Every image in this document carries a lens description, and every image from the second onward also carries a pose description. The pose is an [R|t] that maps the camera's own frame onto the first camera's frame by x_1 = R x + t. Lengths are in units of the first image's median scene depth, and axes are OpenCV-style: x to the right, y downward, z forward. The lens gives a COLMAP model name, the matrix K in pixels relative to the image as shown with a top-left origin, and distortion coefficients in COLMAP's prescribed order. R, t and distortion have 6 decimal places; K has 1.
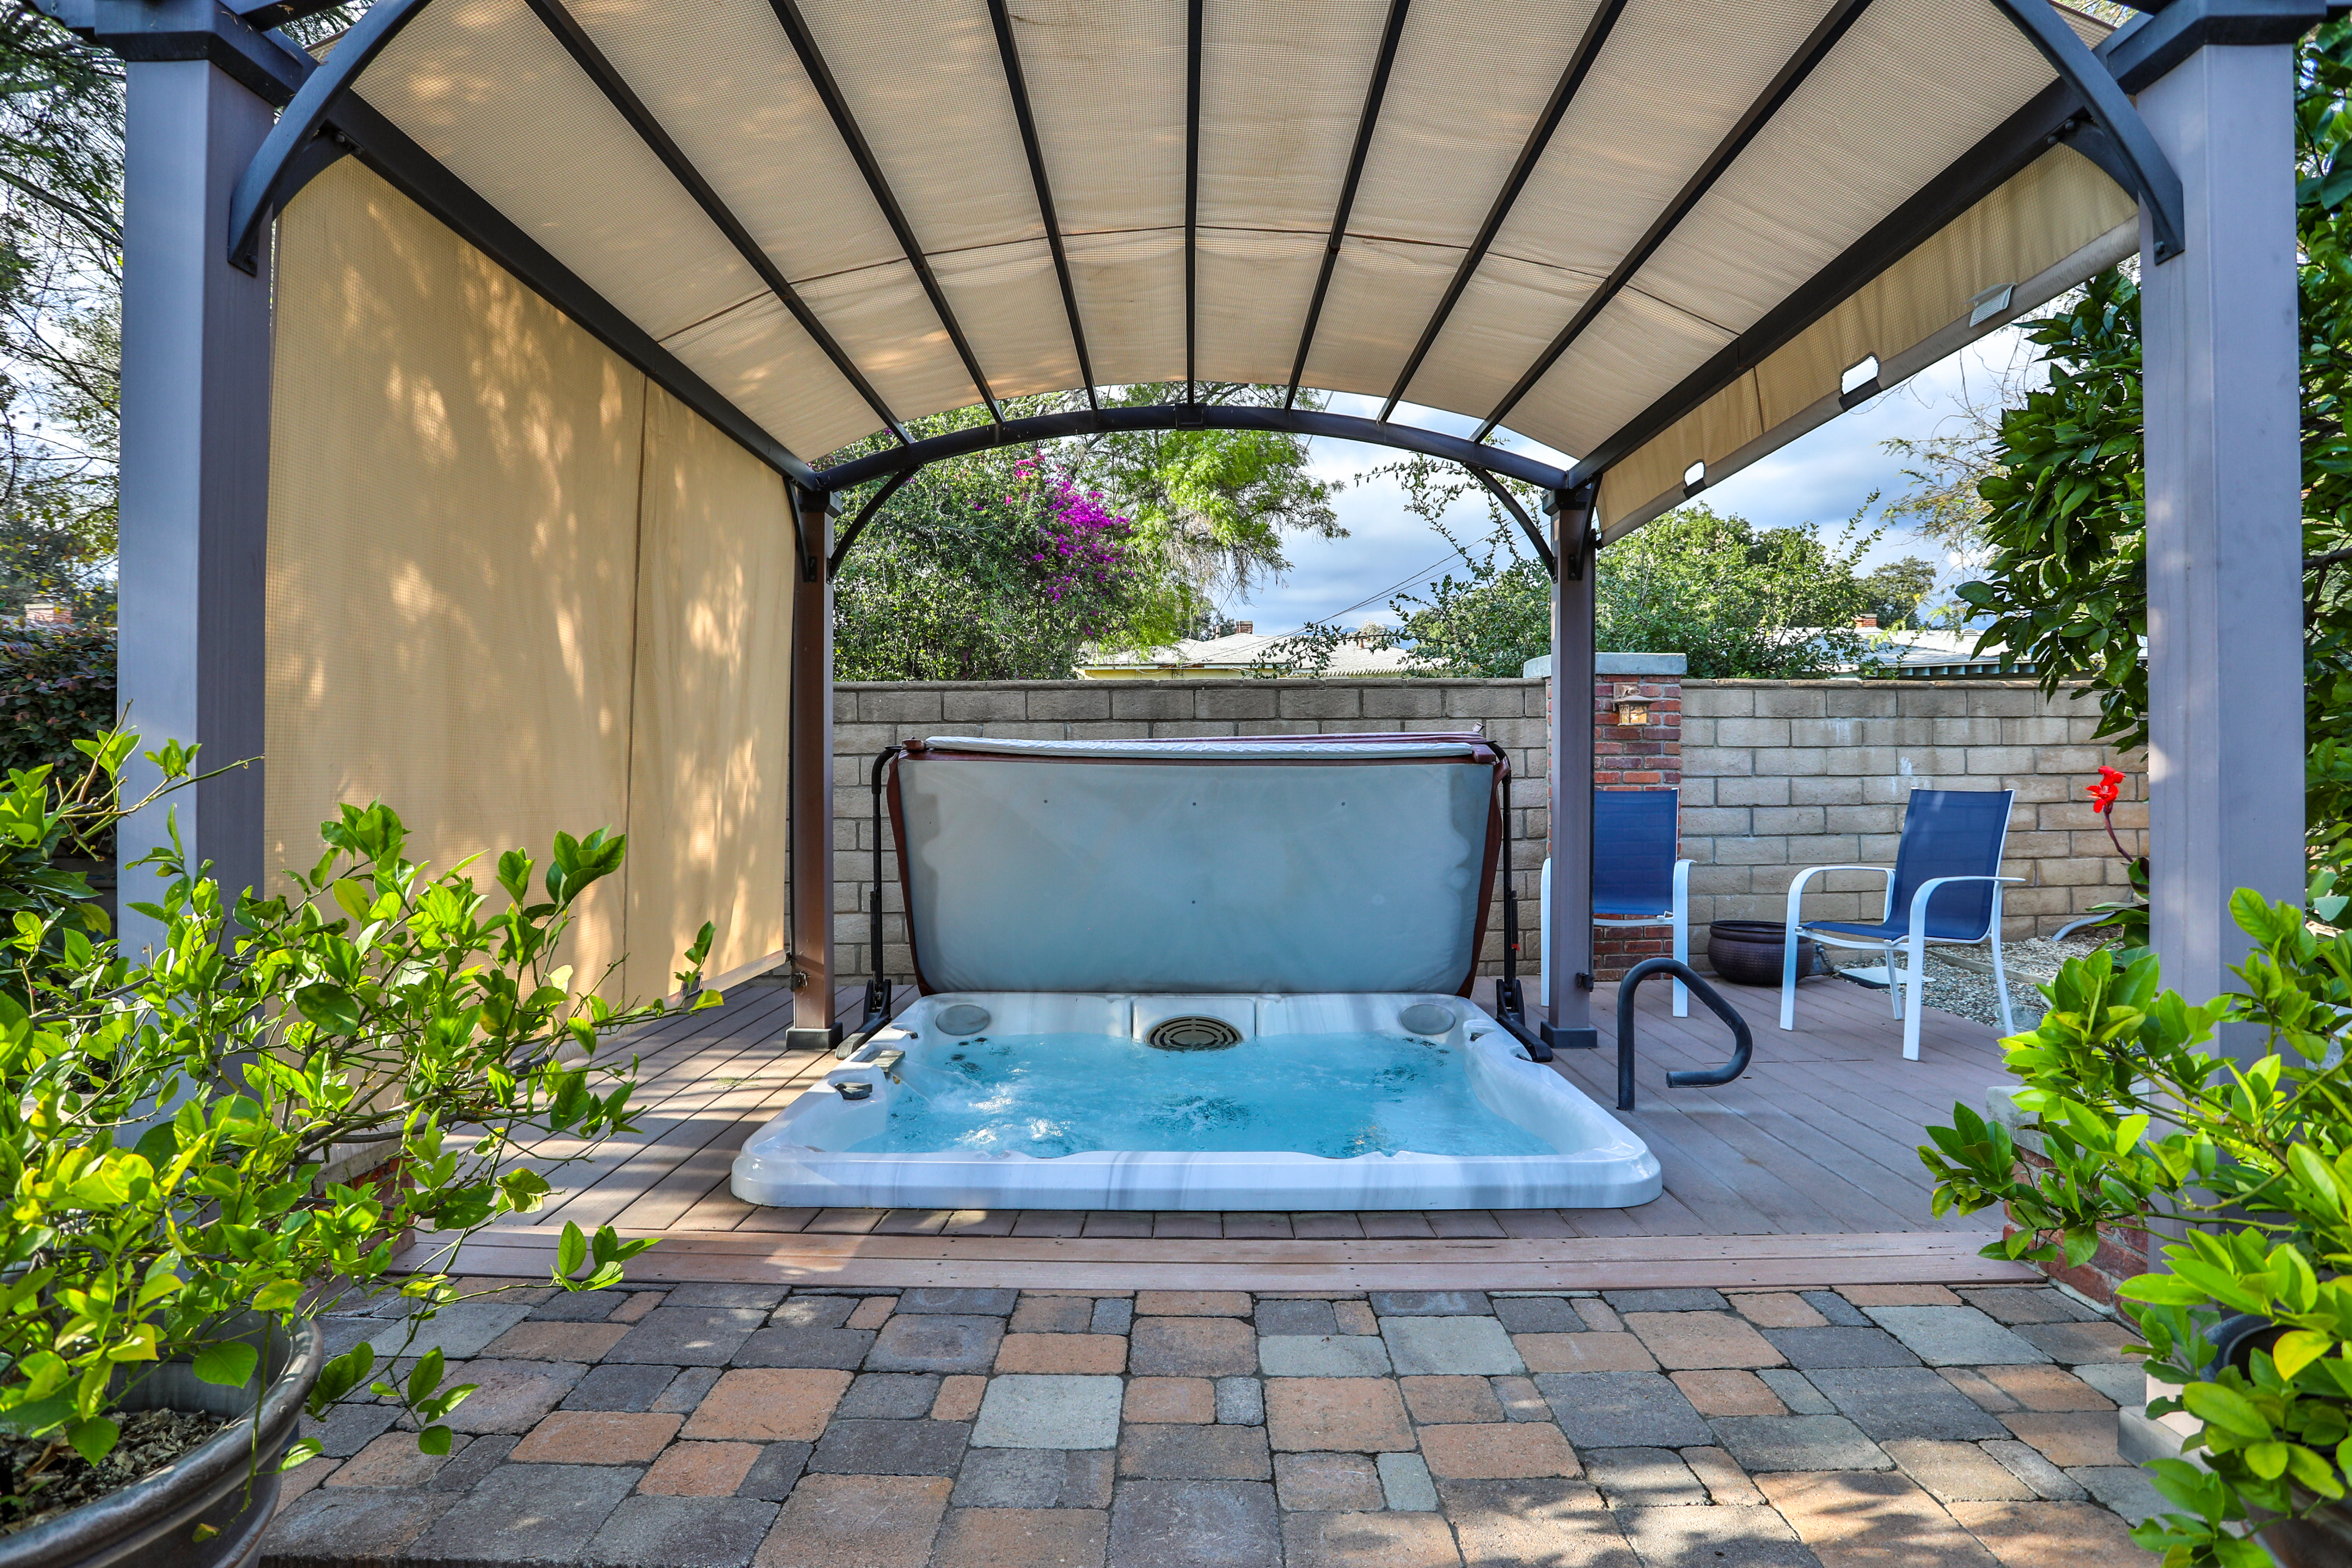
lens RADIAL K [[1176.1, 0, 1166.4], [0, 1176.1, 770.3], [0, 0, 1]] dist [-0.040045, 0.002475]
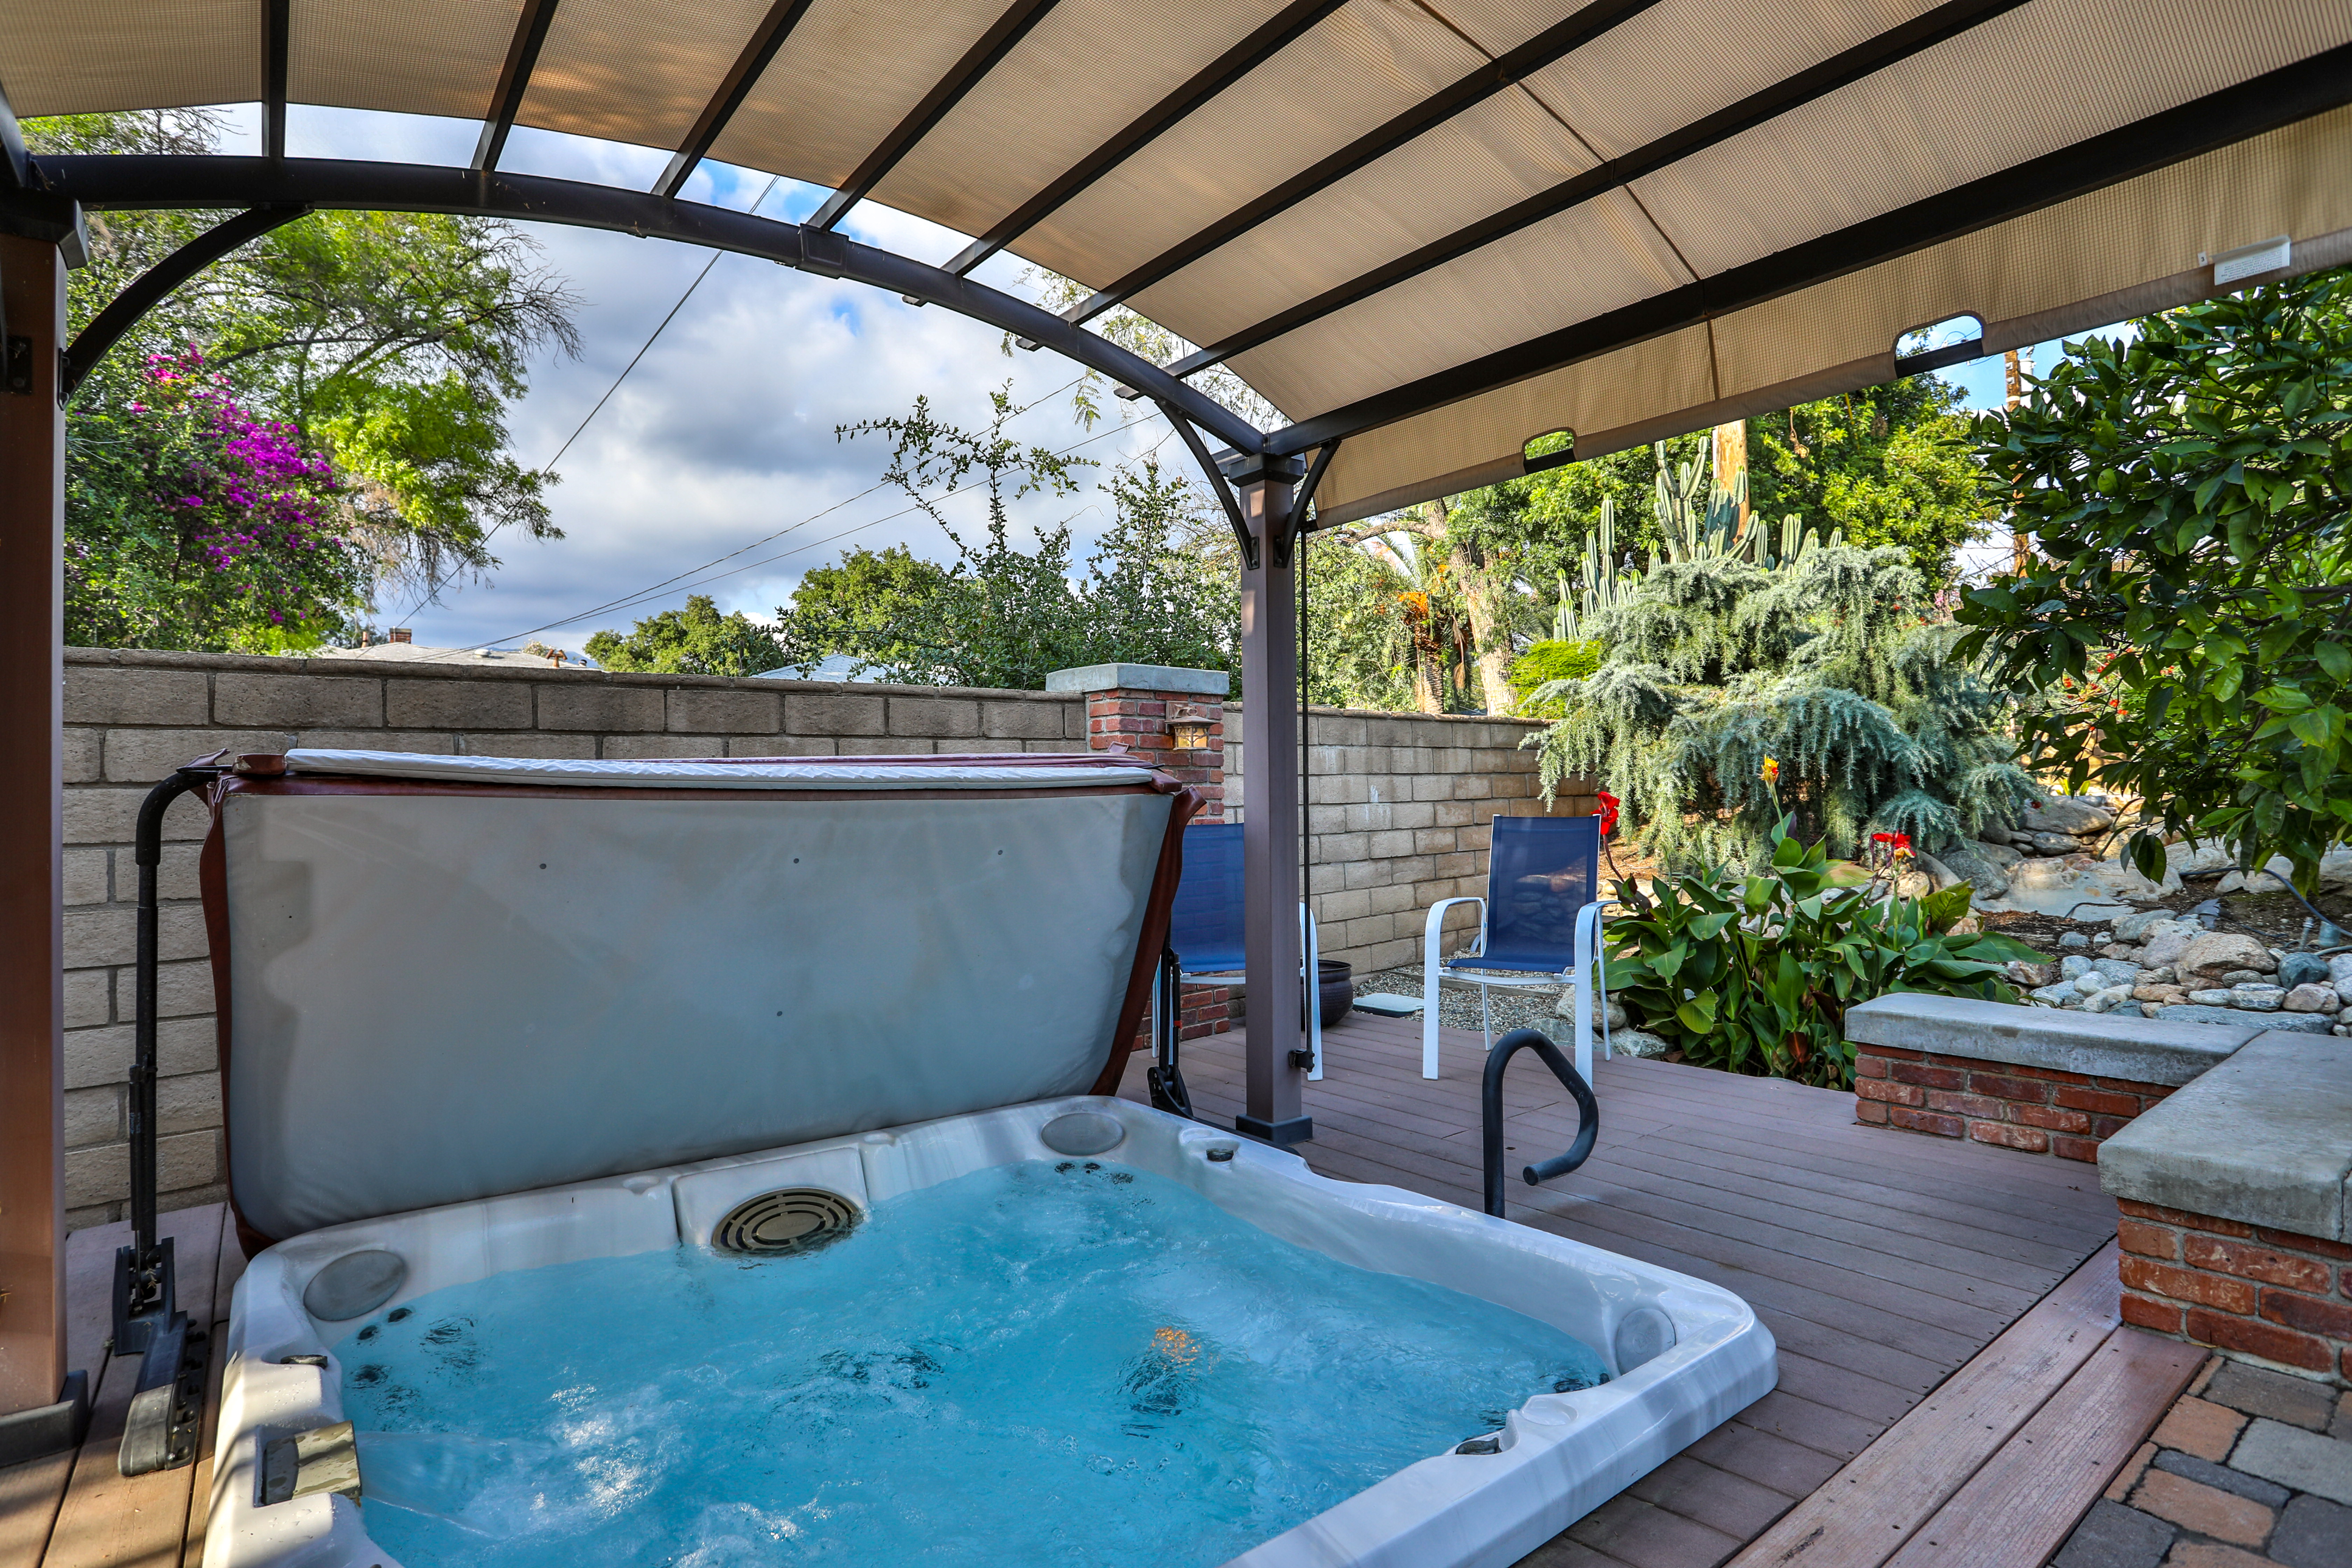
lens RADIAL K [[1176.1, 0, 1120.9], [0, 1176.1, 789.9], [0, 0, 1]] dist [-0.040045, 0.002475]
pose [[0.796844, -0.005647, 0.604158, -0.176080], [0.012743, 0.999891, -0.007461, -0.002087], [-0.604050, 0.013644, 0.796829, 0.311824]]
